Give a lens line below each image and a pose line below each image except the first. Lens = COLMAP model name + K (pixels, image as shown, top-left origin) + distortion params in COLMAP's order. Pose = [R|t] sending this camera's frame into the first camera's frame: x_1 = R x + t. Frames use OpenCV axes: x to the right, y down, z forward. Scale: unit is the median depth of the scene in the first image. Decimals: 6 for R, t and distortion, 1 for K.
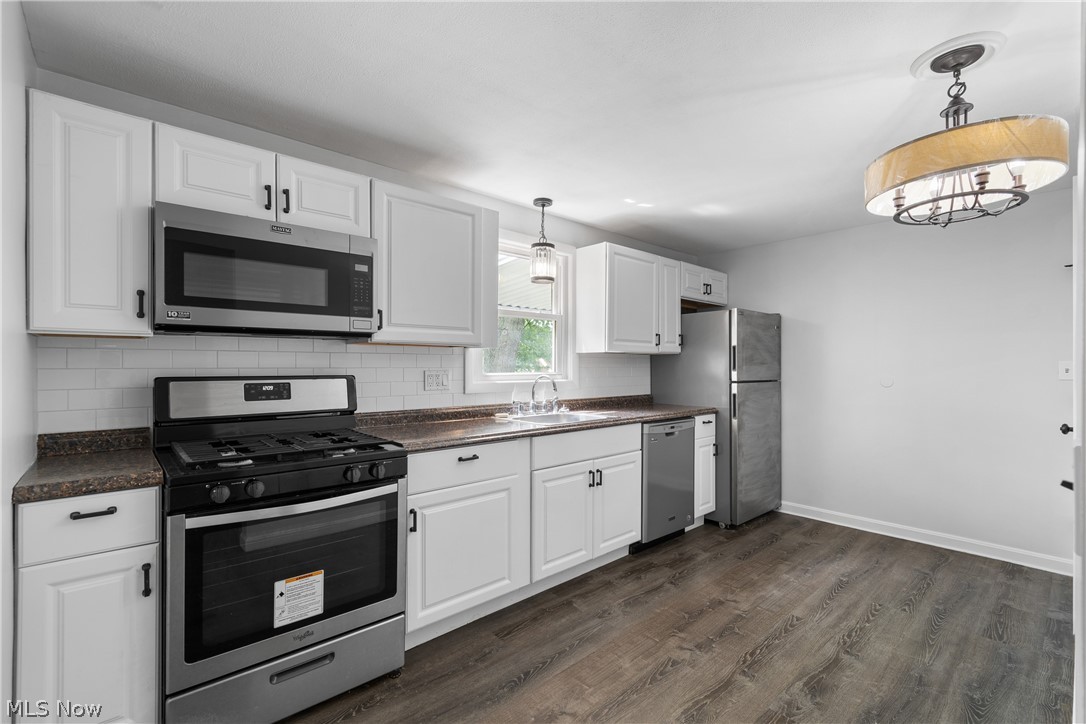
lens RADIAL K [[463.9, 0, 543.0], [0, 463.9, 362.0], [0, 0, 1]] dist [0.000193, 0.000045]
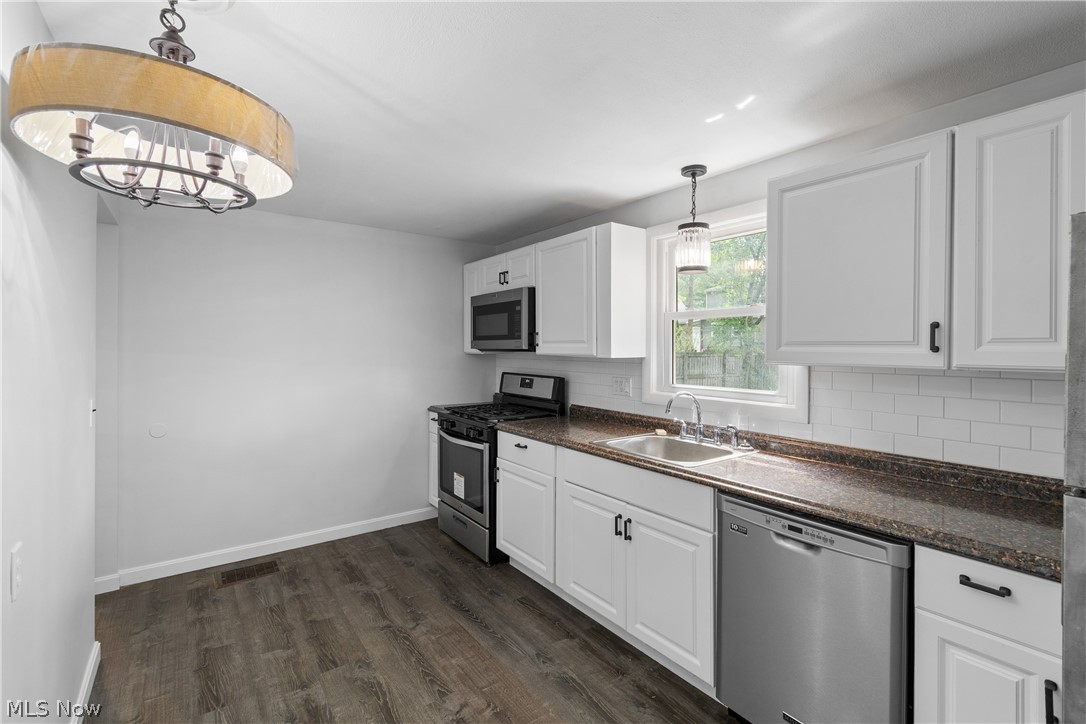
lens RADIAL K [[446.4, 0, 544.8], [0, 446.4, 346.5], [0, 0, 1]] dist [0.001181, 0.000119]
pose [[-0.030098, -0.007656, -0.999518, 1.058629], [-0.000353, 0.999971, -0.007649, -0.058807], [0.999547, 0.000123, -0.030100, 1.083376]]
